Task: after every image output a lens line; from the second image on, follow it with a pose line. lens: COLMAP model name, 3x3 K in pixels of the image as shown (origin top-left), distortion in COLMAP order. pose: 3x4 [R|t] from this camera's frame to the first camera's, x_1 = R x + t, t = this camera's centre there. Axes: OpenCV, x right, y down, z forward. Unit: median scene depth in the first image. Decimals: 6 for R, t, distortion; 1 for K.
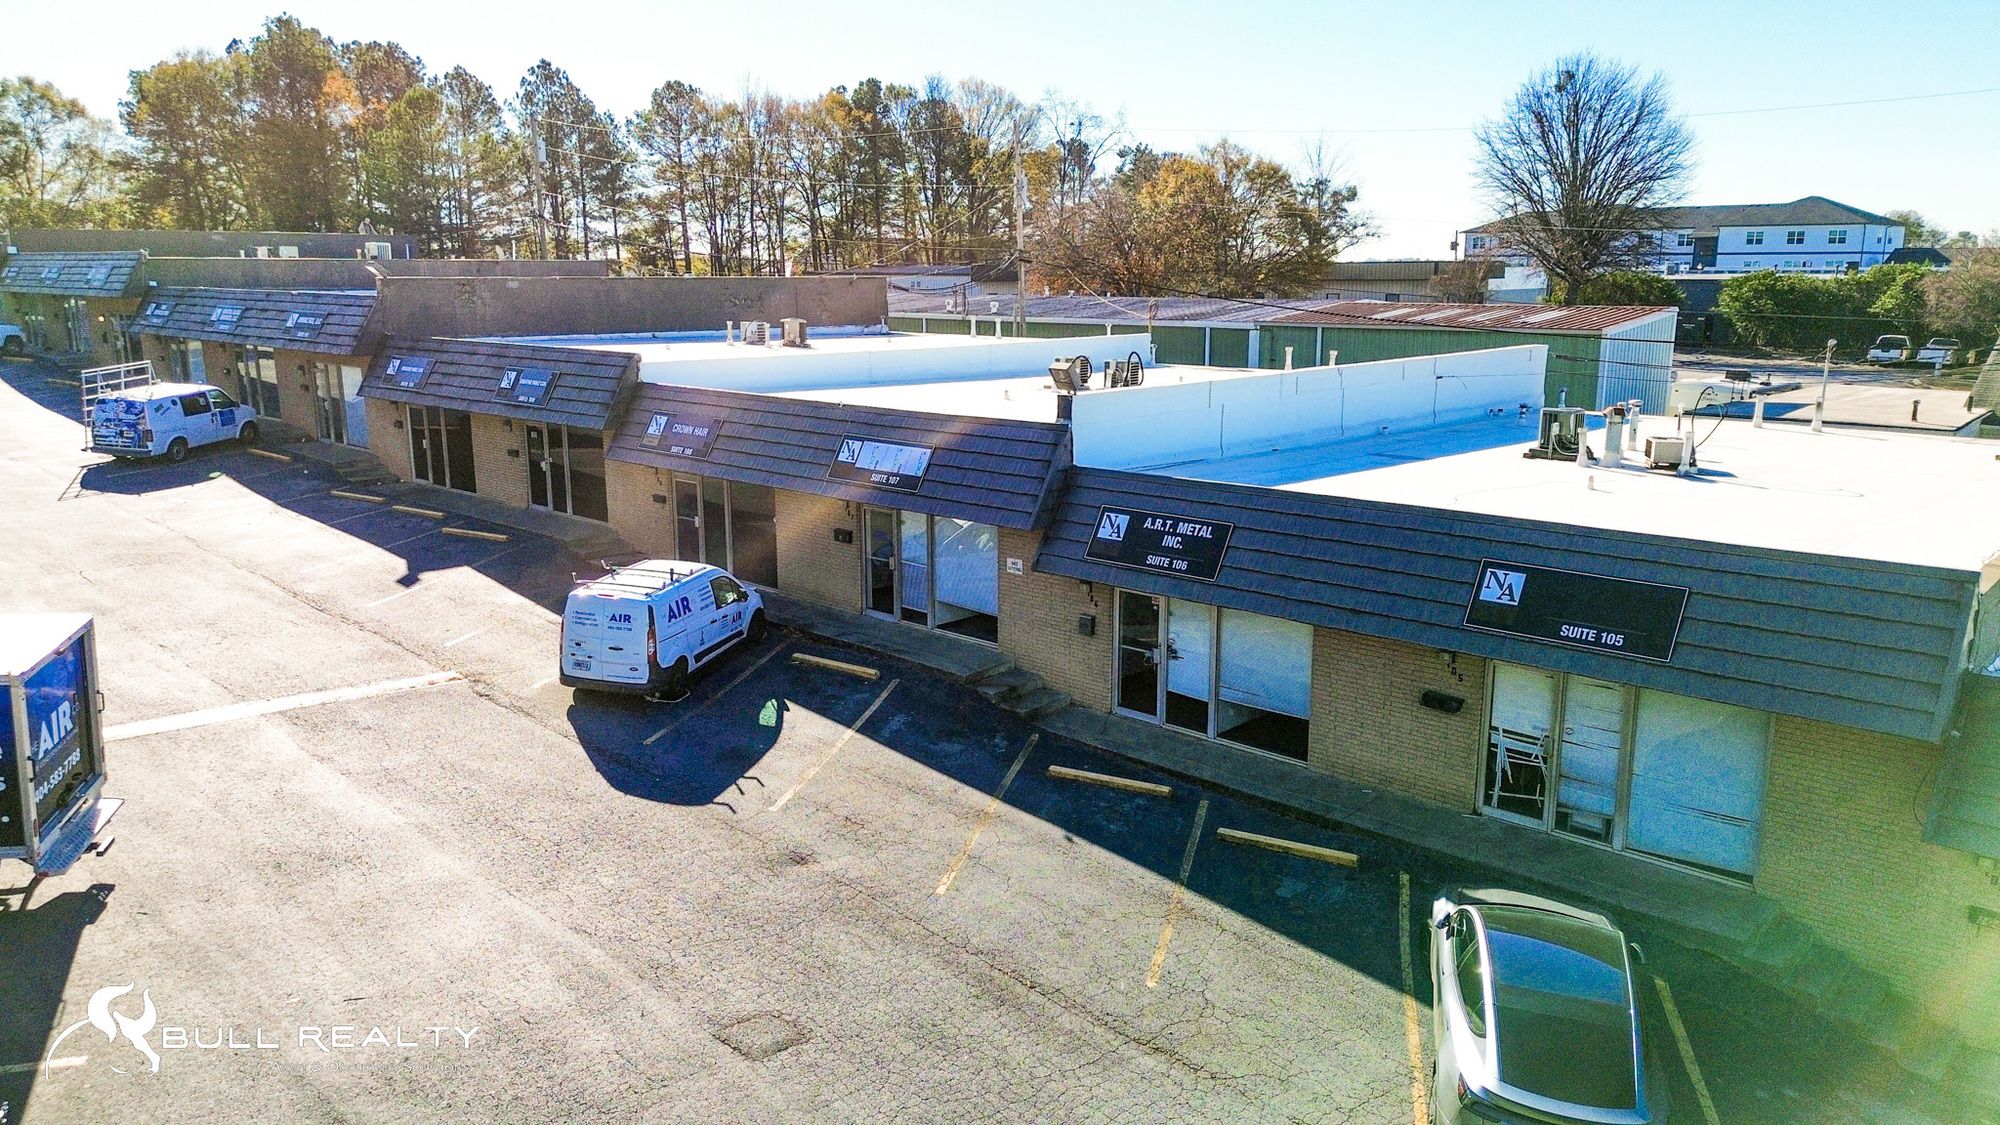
lens RADIAL K [[1403.5, 0, 1012.9], [0, 1403.5, 554.5], [0, 0, 1]] dist [0.076481, -0.073917]
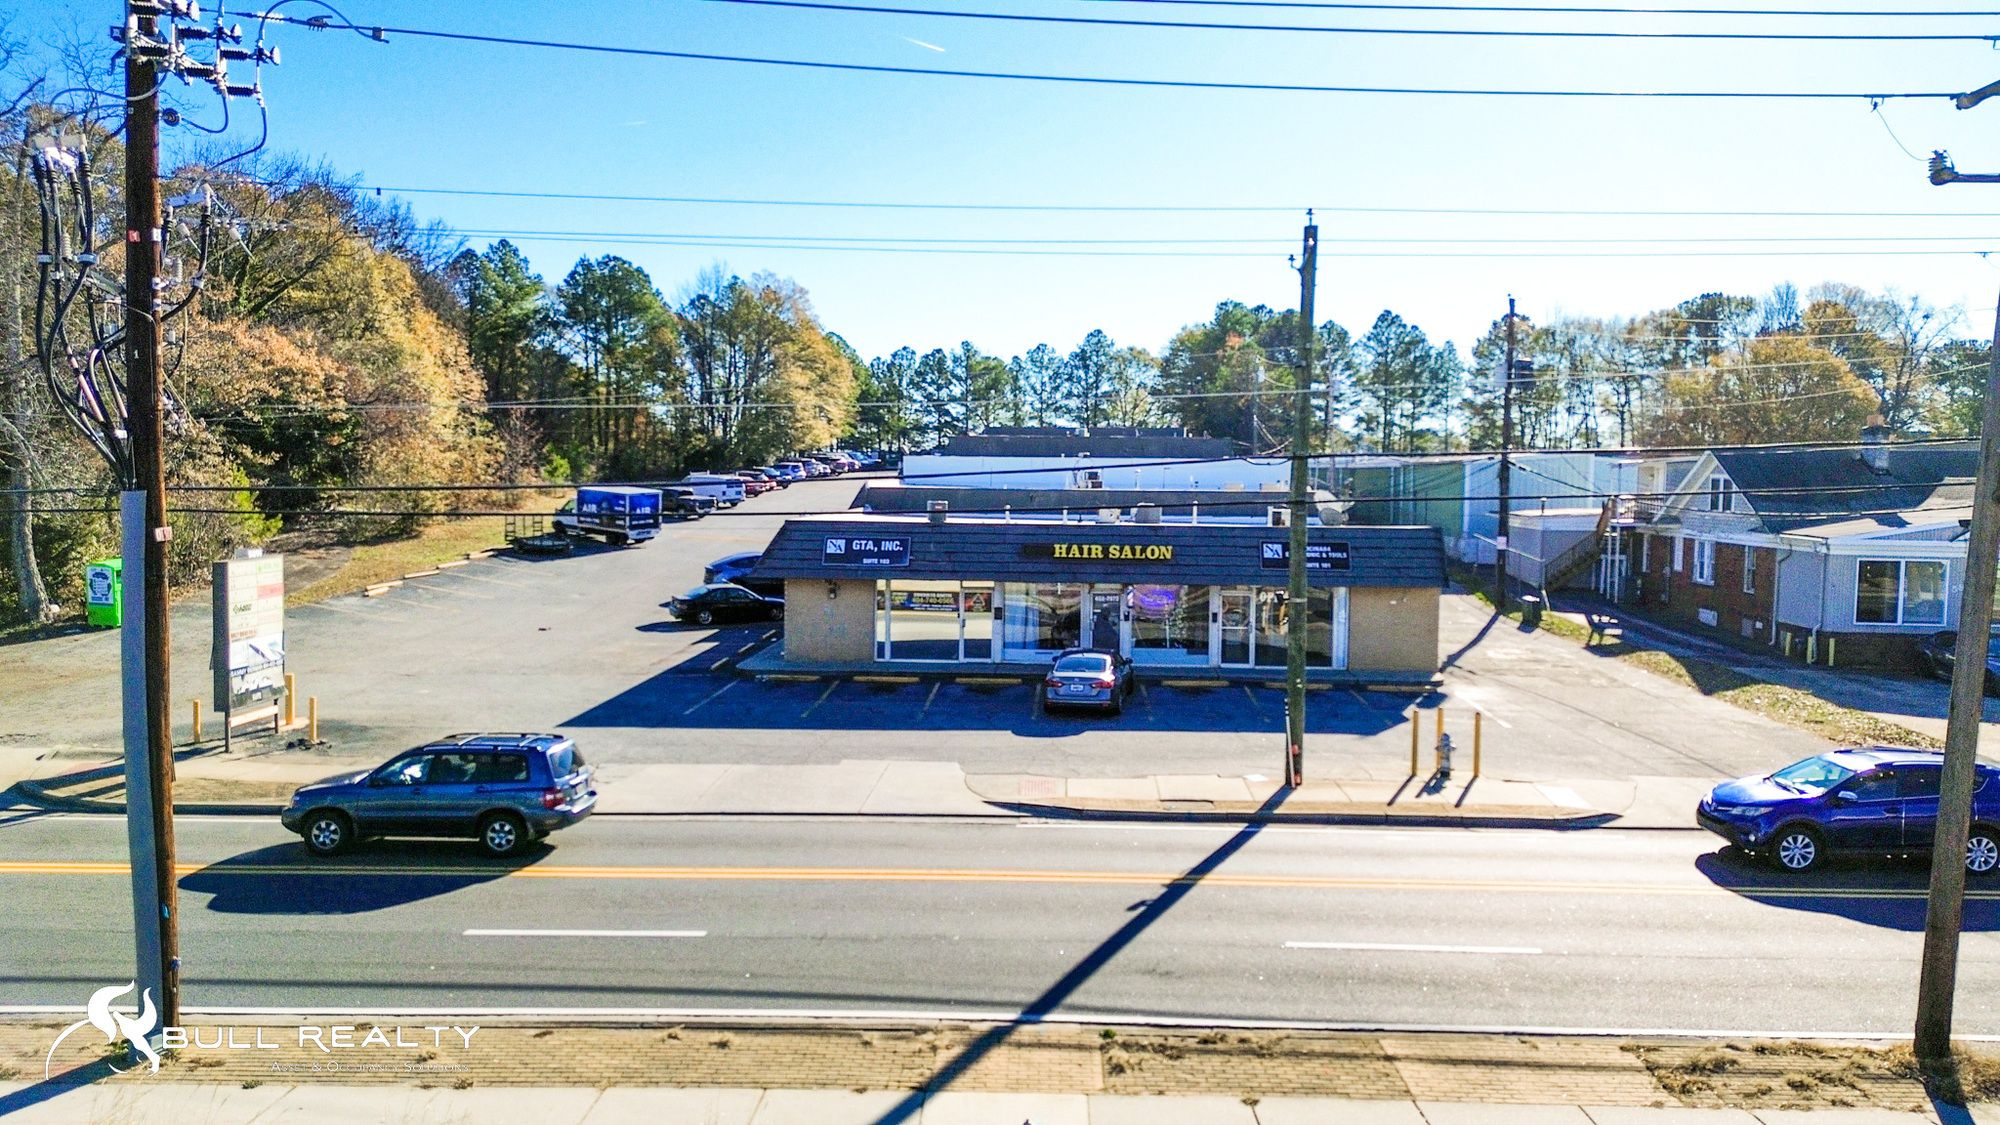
lens RADIAL K [[1403.5, 0, 996.7], [0, 1403.5, 570.7], [0, 0, 1]] dist [0.076481, -0.073917]
pose [[0.636533, 0.059775, -0.768929, 1.796240], [-0.165064, 0.984449, -0.060113, 0.197889], [0.753379, 0.165186, 0.636501, -0.511306]]
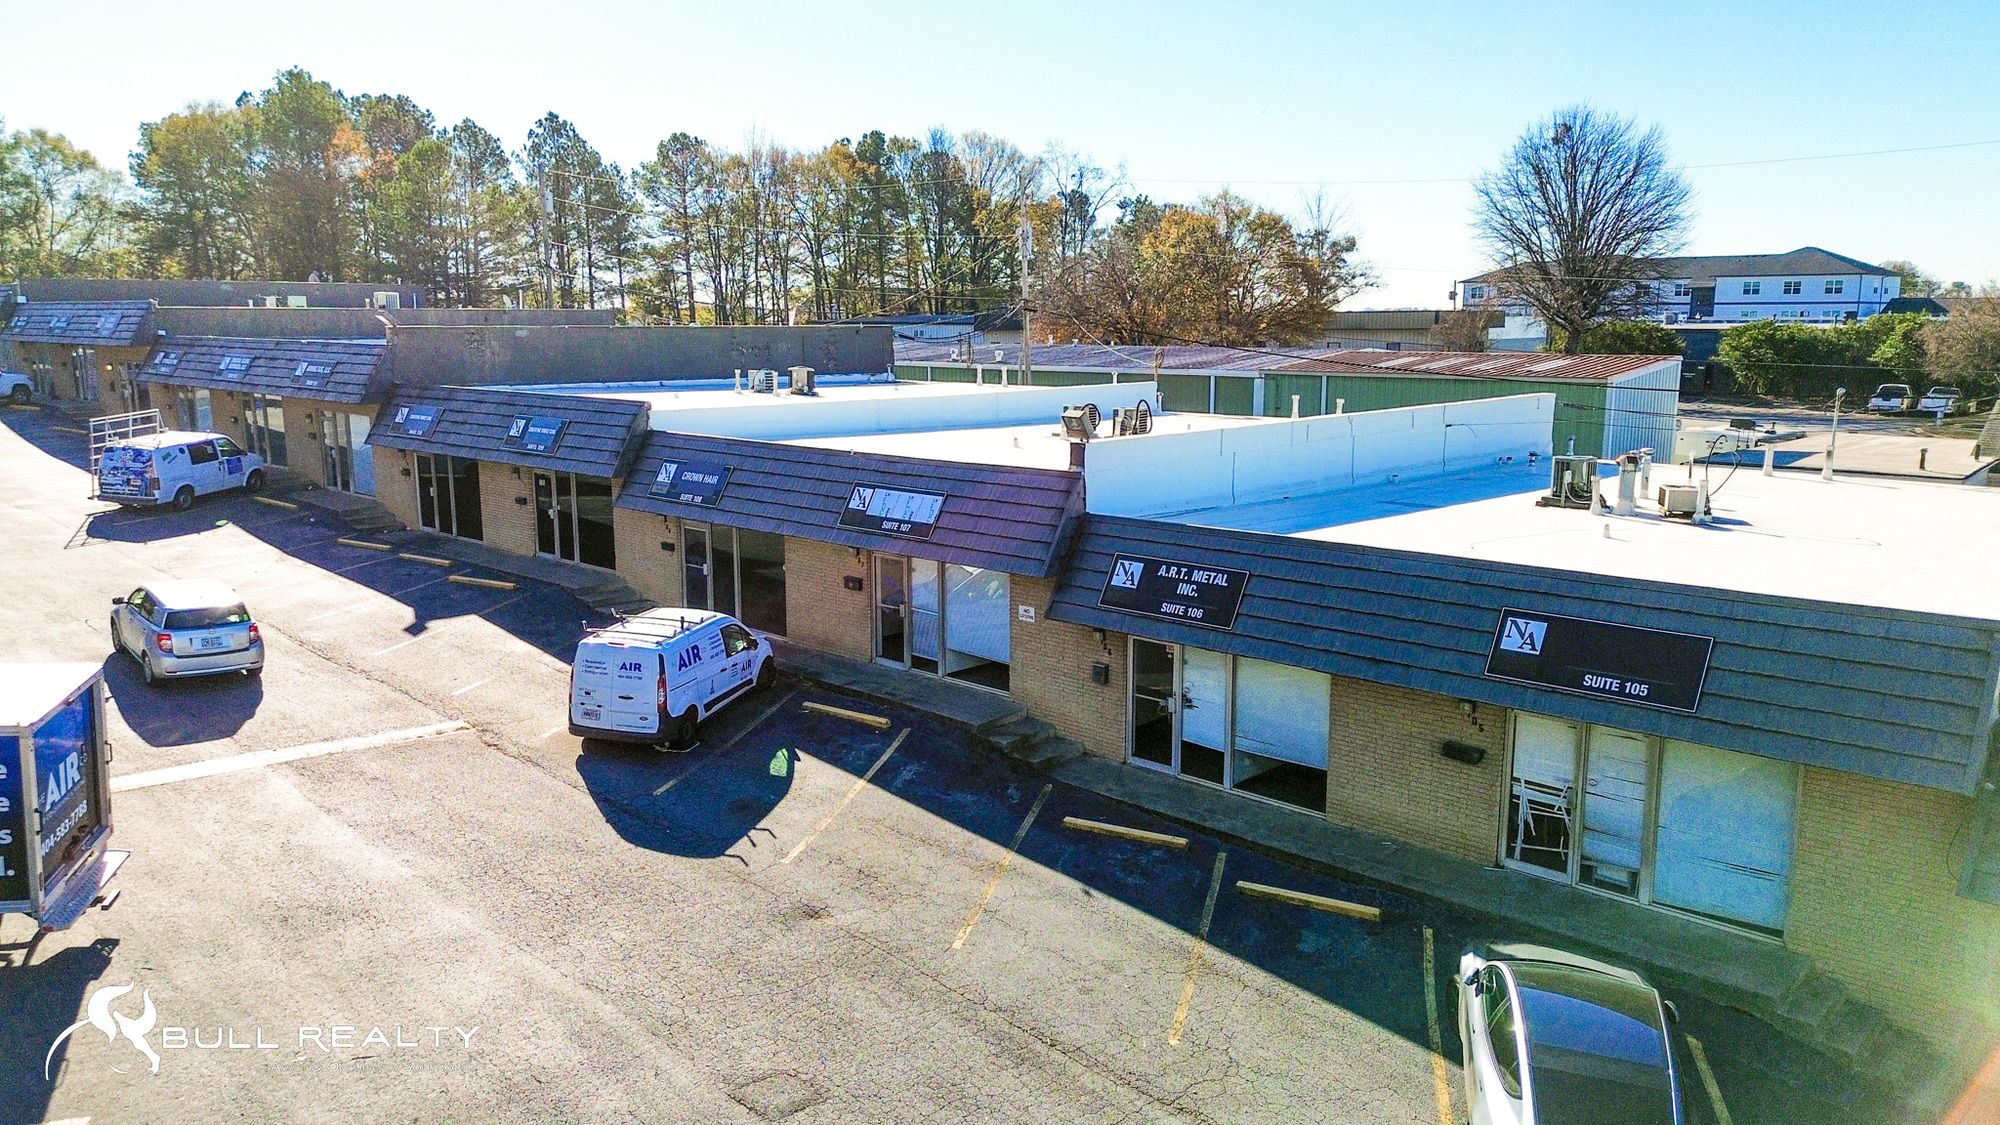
lens RADIAL K [[1403.5, 0, 1013.1], [0, 1403.5, 555.2], [0, 0, 1]] dist [0.076481, -0.073917]
pose [[1.000000, 0.000205, 0.000170, -0.006683], [-0.000199, 0.999452, -0.033090, -0.000421], [-0.000177, 0.033090, 0.999452, 0.003918]]
